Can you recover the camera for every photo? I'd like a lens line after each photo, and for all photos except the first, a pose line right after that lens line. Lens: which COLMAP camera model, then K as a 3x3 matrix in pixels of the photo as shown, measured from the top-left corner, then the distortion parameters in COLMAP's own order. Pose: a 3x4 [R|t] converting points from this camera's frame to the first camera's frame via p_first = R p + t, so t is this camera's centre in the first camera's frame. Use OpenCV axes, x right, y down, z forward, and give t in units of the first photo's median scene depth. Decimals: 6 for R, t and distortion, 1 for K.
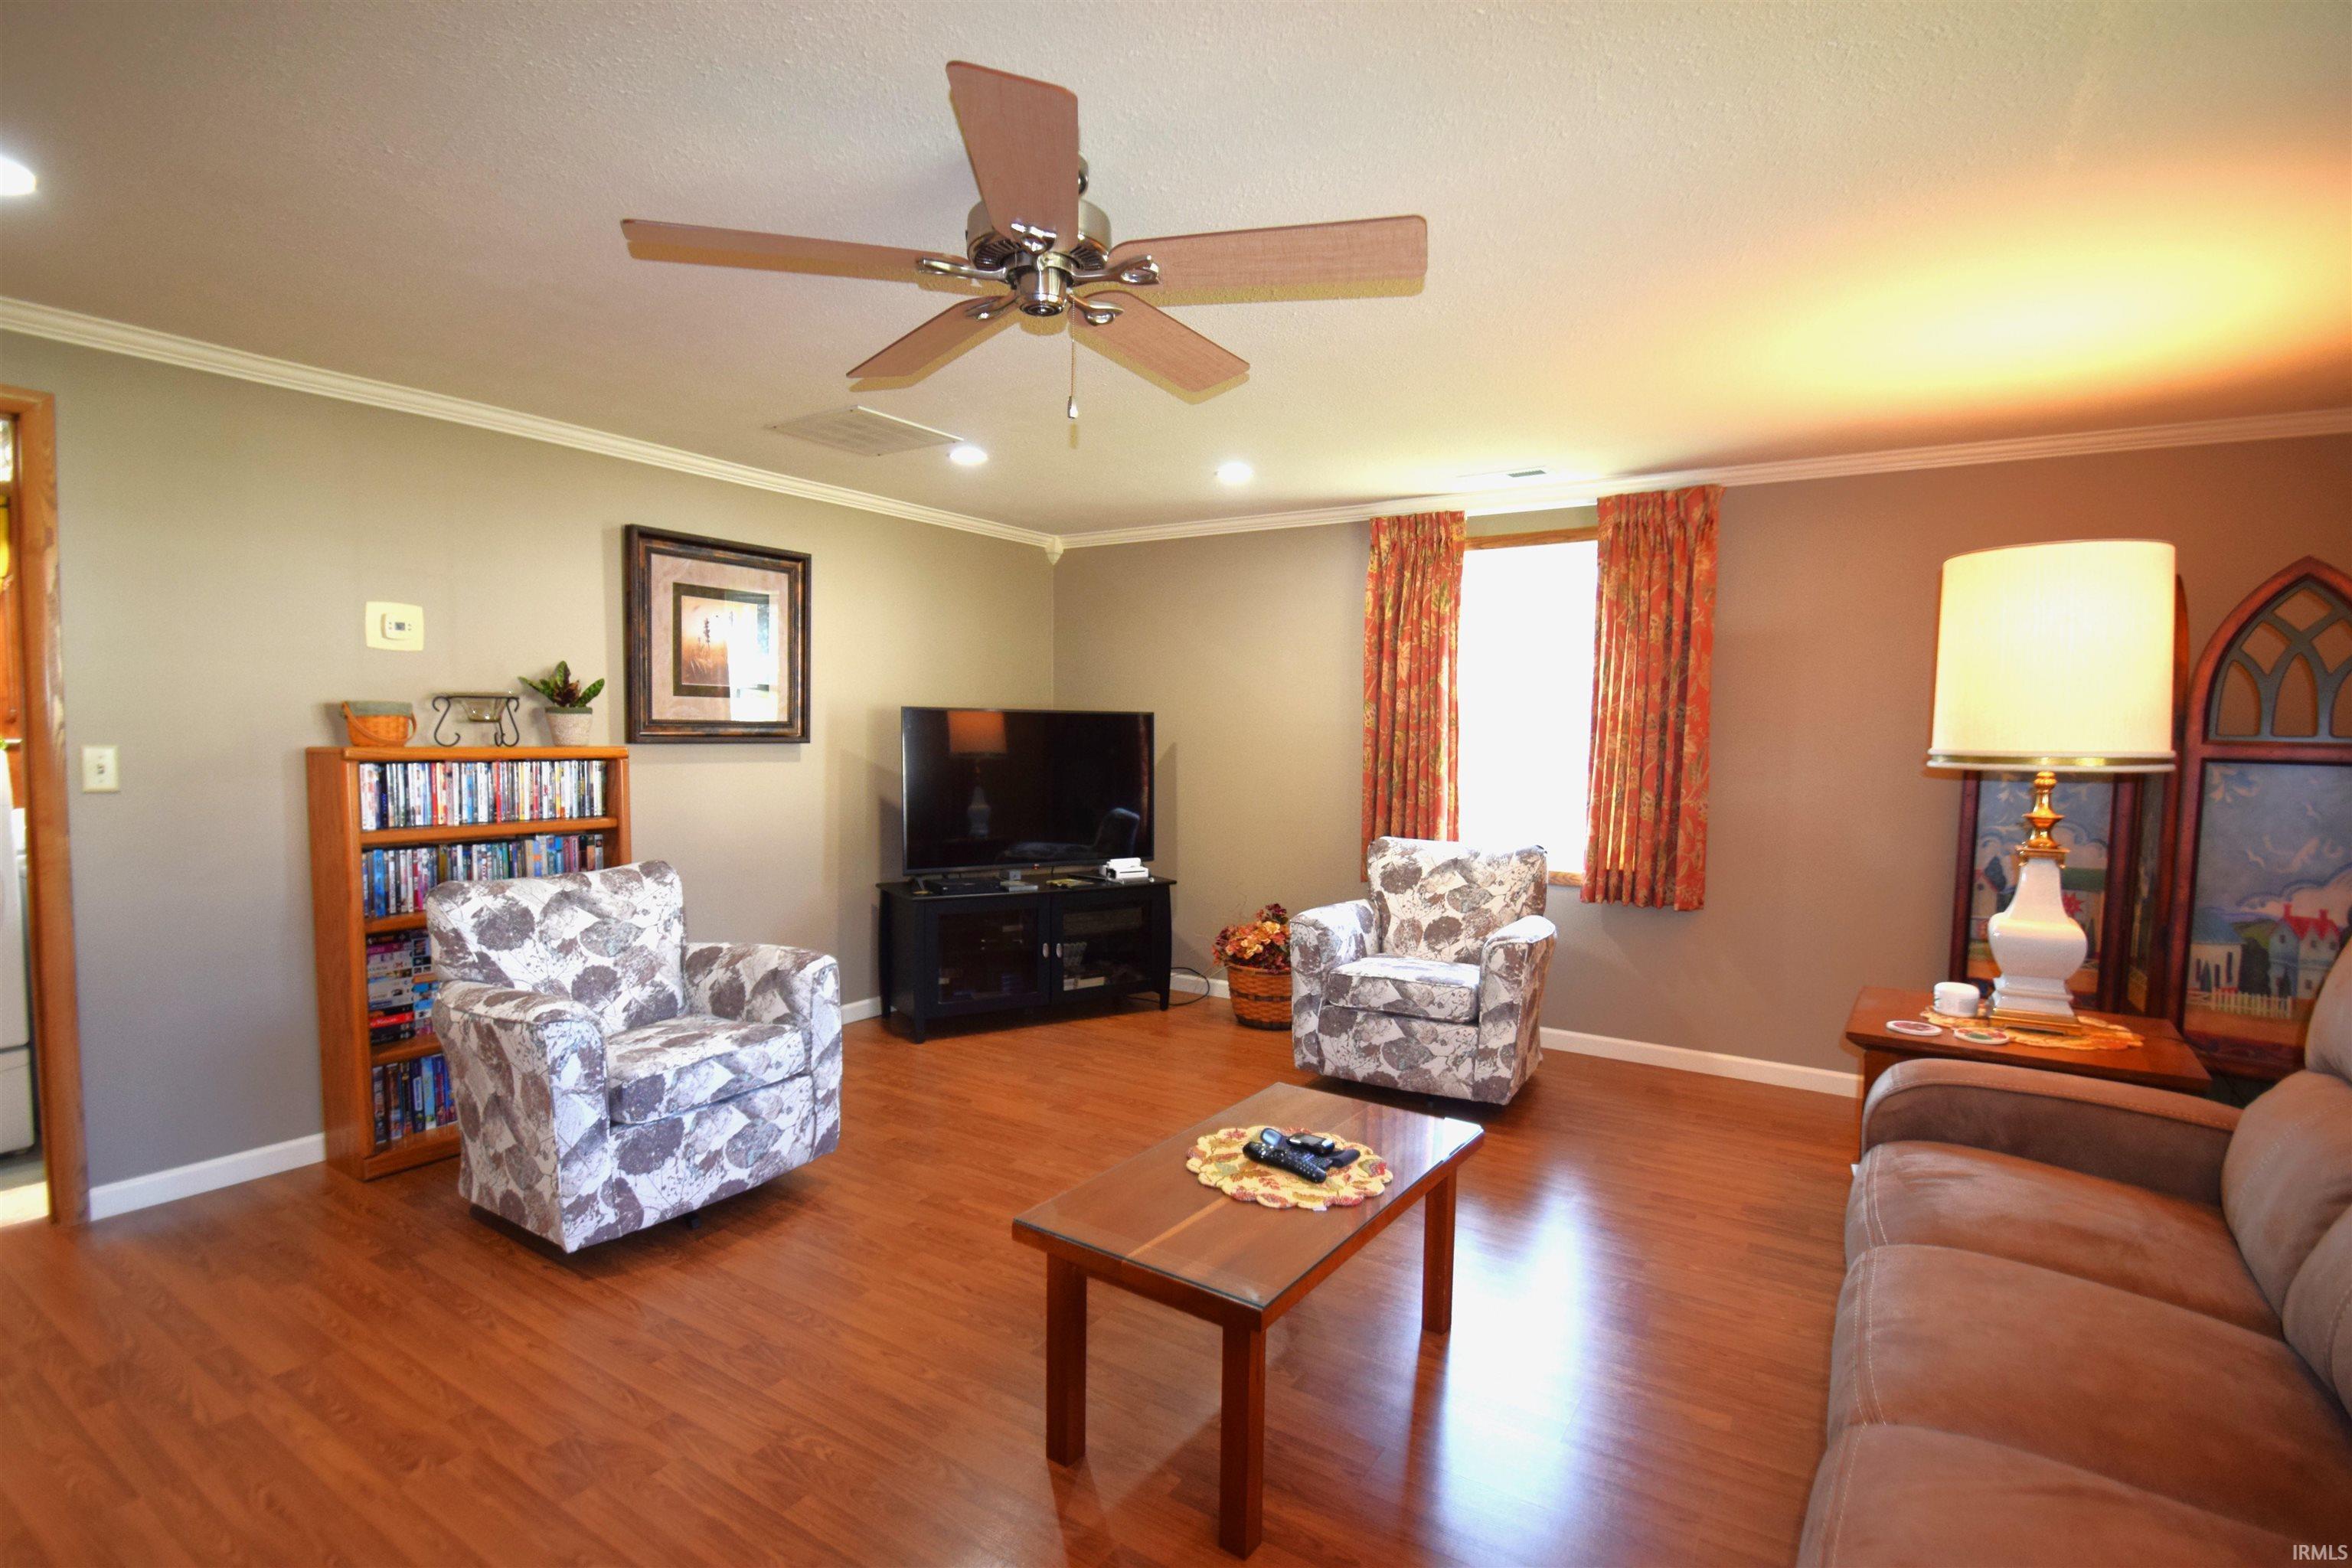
lens RADIAL K [[1148.9, 0, 1165.0], [0, 1148.9, 785.7], [0, 0, 1]] dist [-0.000353, -0.000052]
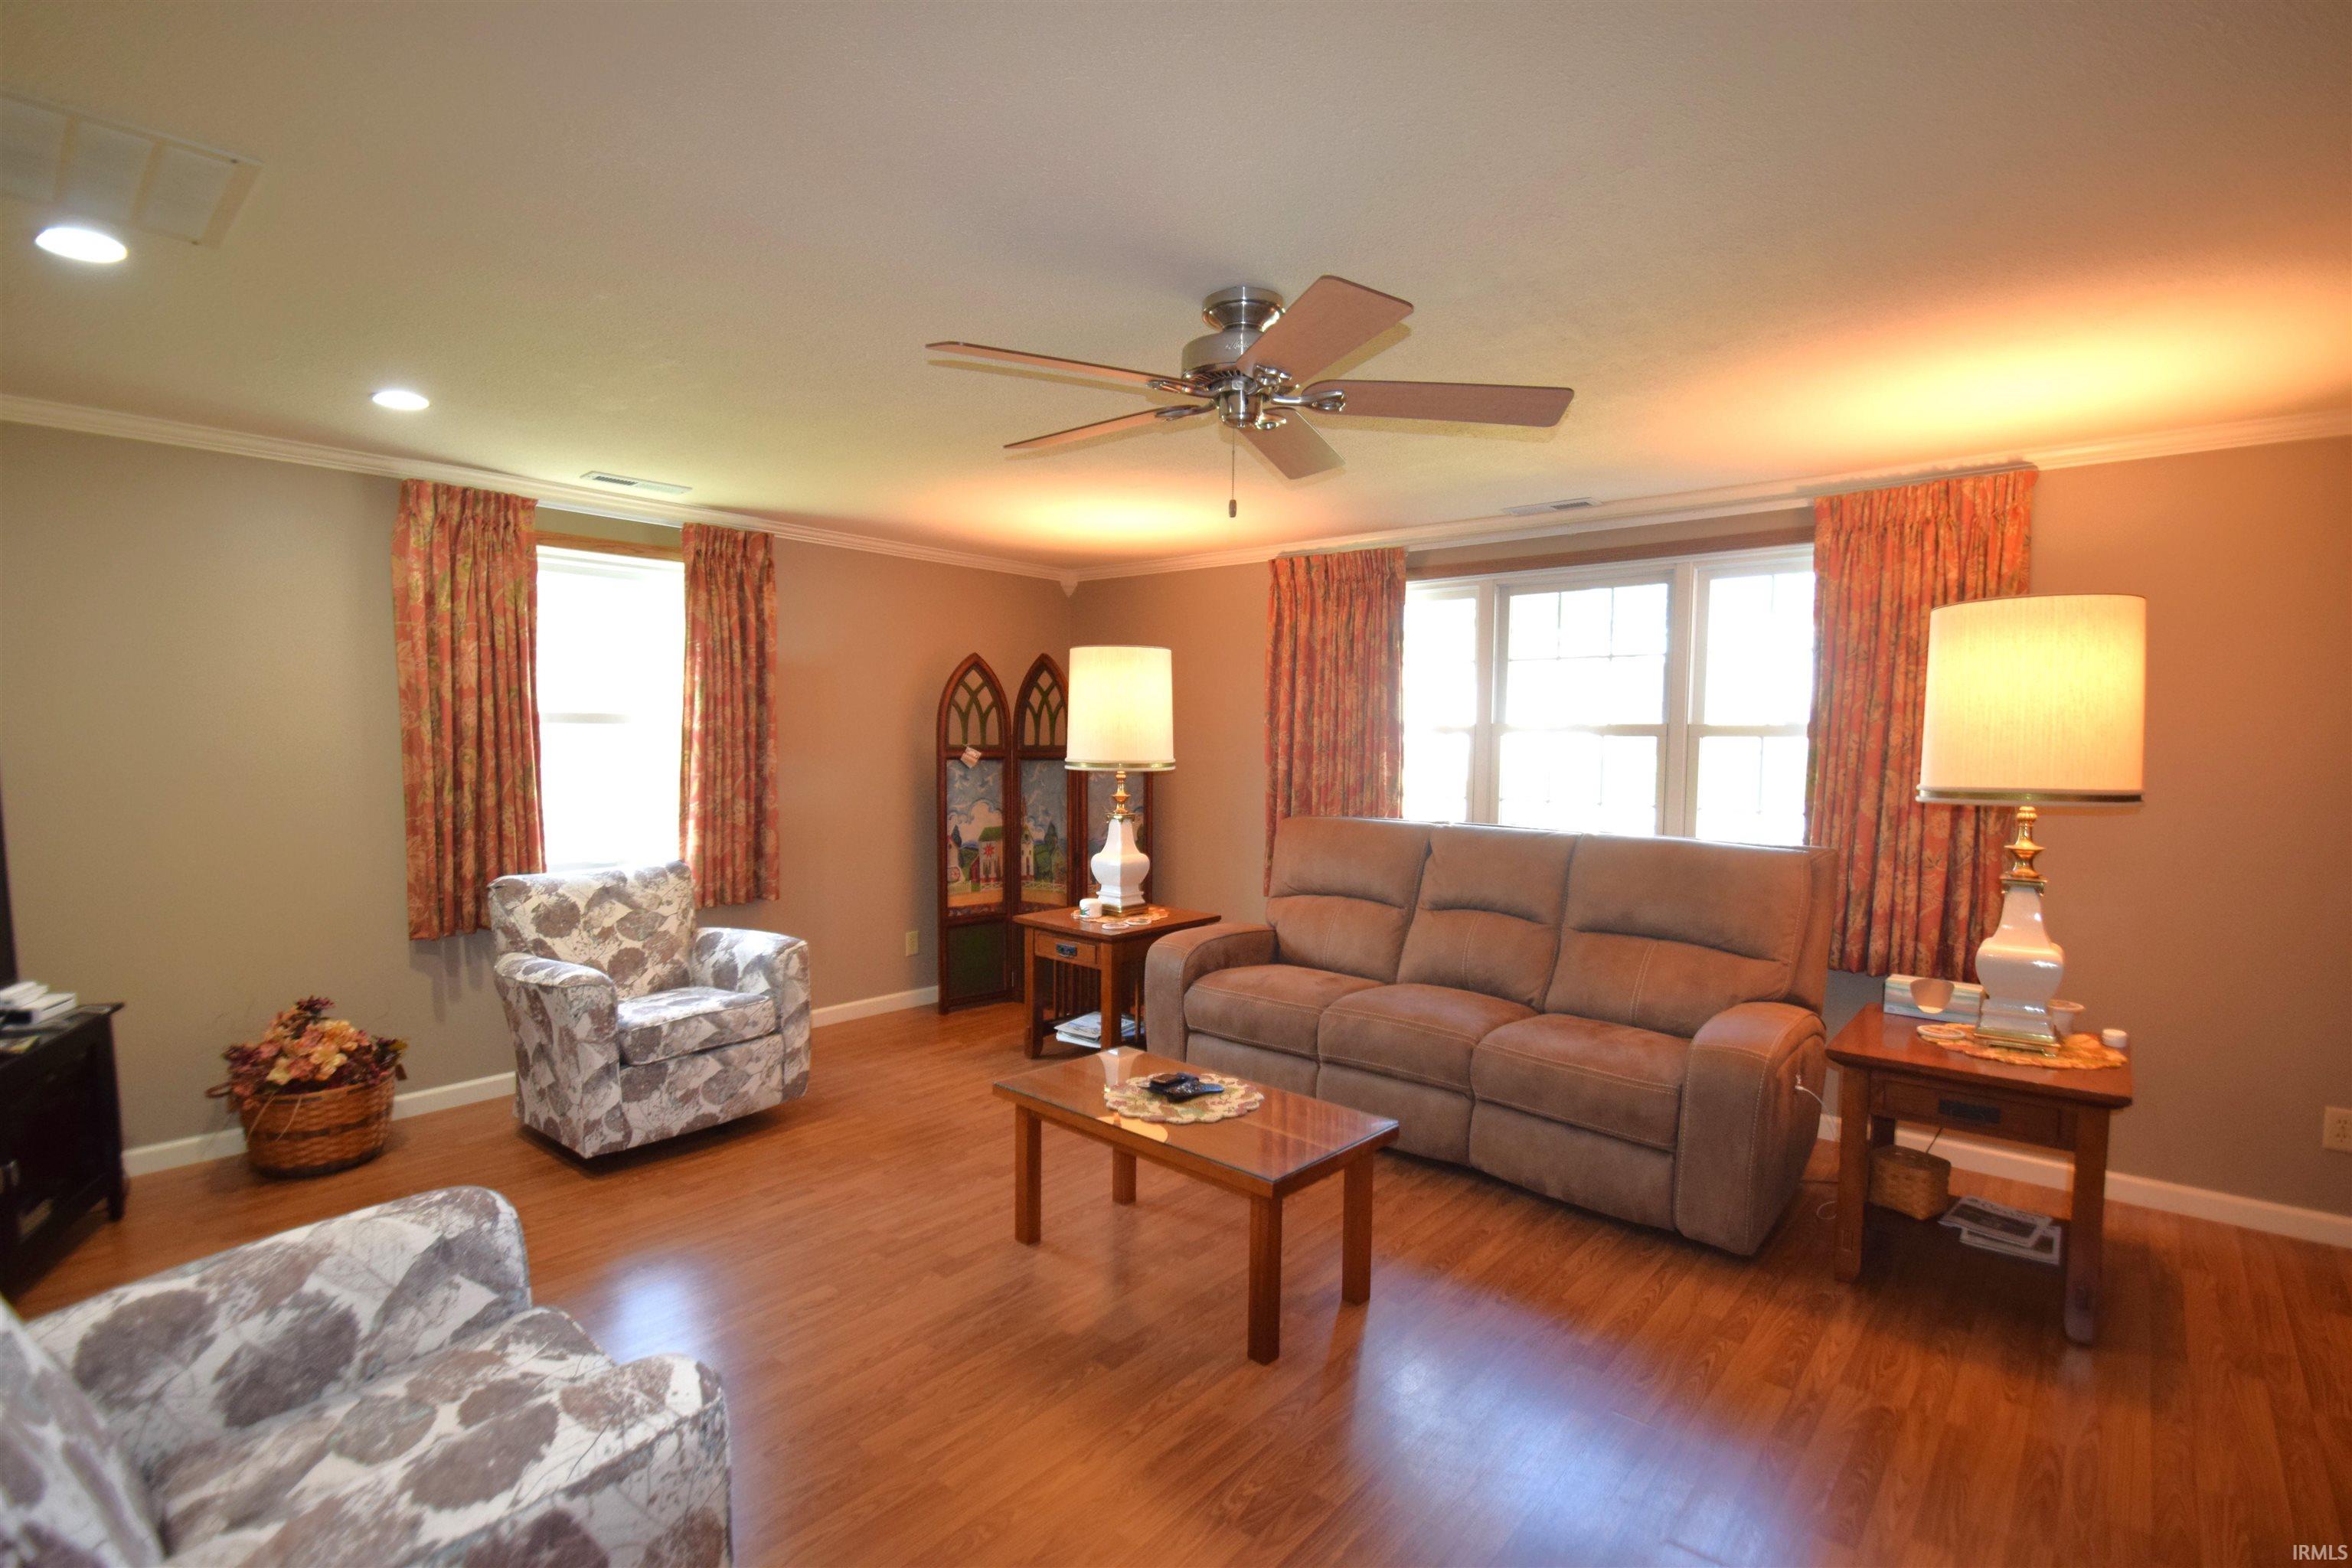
lens RADIAL K [[1148.9, 0, 1165.0], [0, 1148.9, 785.7], [0, 0, 1]] dist [-0.000353, -0.000052]
pose [[0.110813, -0.056870, 0.992213, -0.668451], [0.040279, 0.997798, 0.052692, -0.052832], [-0.993025, 0.034127, 0.112860, 0.490866]]
